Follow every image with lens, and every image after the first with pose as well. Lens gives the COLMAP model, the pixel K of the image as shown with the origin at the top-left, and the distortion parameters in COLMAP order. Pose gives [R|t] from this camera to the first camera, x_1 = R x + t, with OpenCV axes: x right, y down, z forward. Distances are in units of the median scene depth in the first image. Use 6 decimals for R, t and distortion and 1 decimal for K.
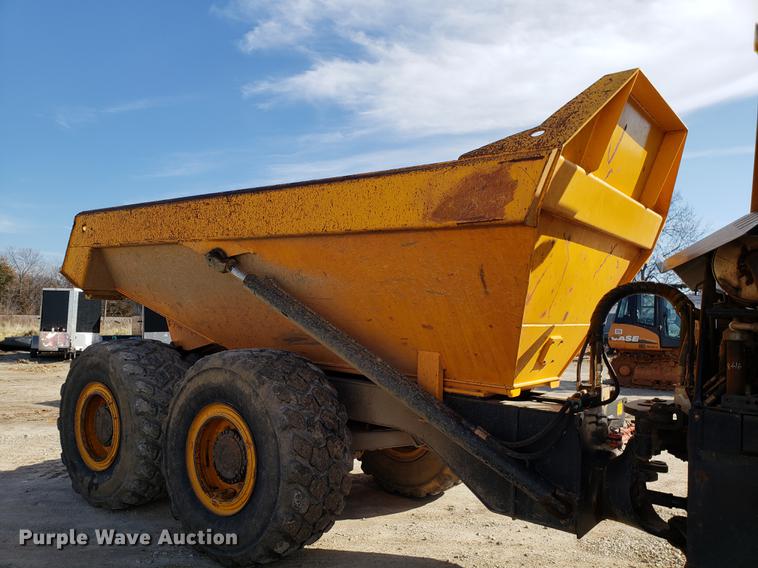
lens RADIAL K [[572.4, 0, 376.1], [0, 572.4, 301.2], [0, 0, 1]] dist [0.010811, -0.009375]
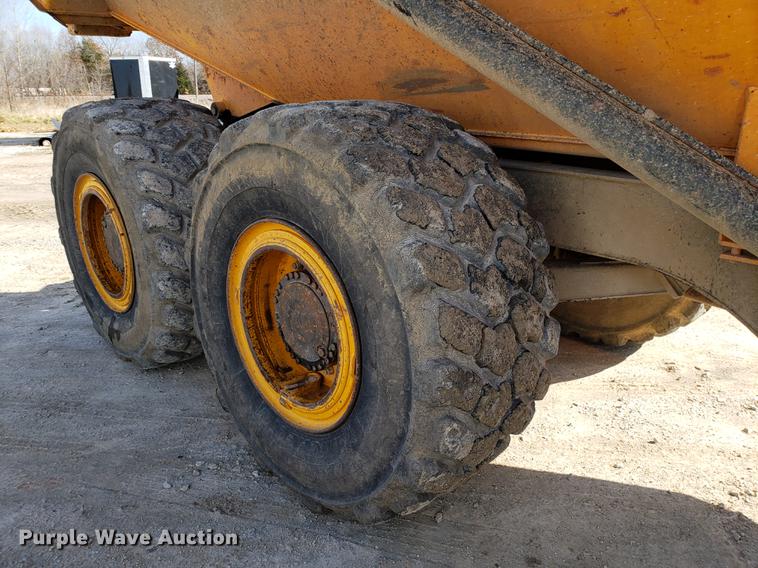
lens RADIAL K [[586.7, 0, 383.2], [0, 586.7, 273.8], [0, 0, 1]] dist [0.015505, -0.001429]
pose [[0.987726, 0.011954, -0.155737, -0.102646], [0.039939, 0.944592, 0.325809, 0.061583], [0.151002, -0.328030, 0.932520, 0.518762]]
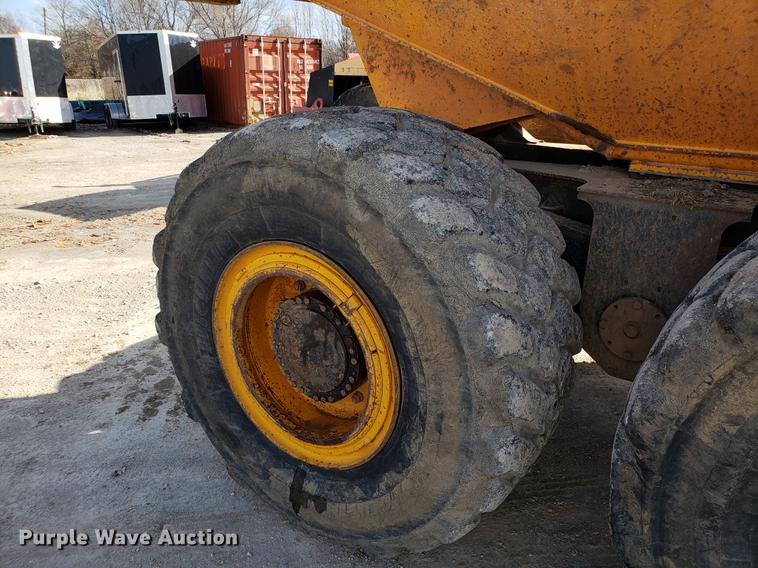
lens RADIAL K [[588.0, 0, 379.0], [0, 588.0, 284.0], [0, 0, 1]] dist [0.011938, 0.003144]
pose [[0.998661, -0.035601, 0.037545, -0.527961], [0.019549, 0.931482, 0.363262, 0.044876], [-0.047905, -0.362042, 0.930930, 0.785272]]
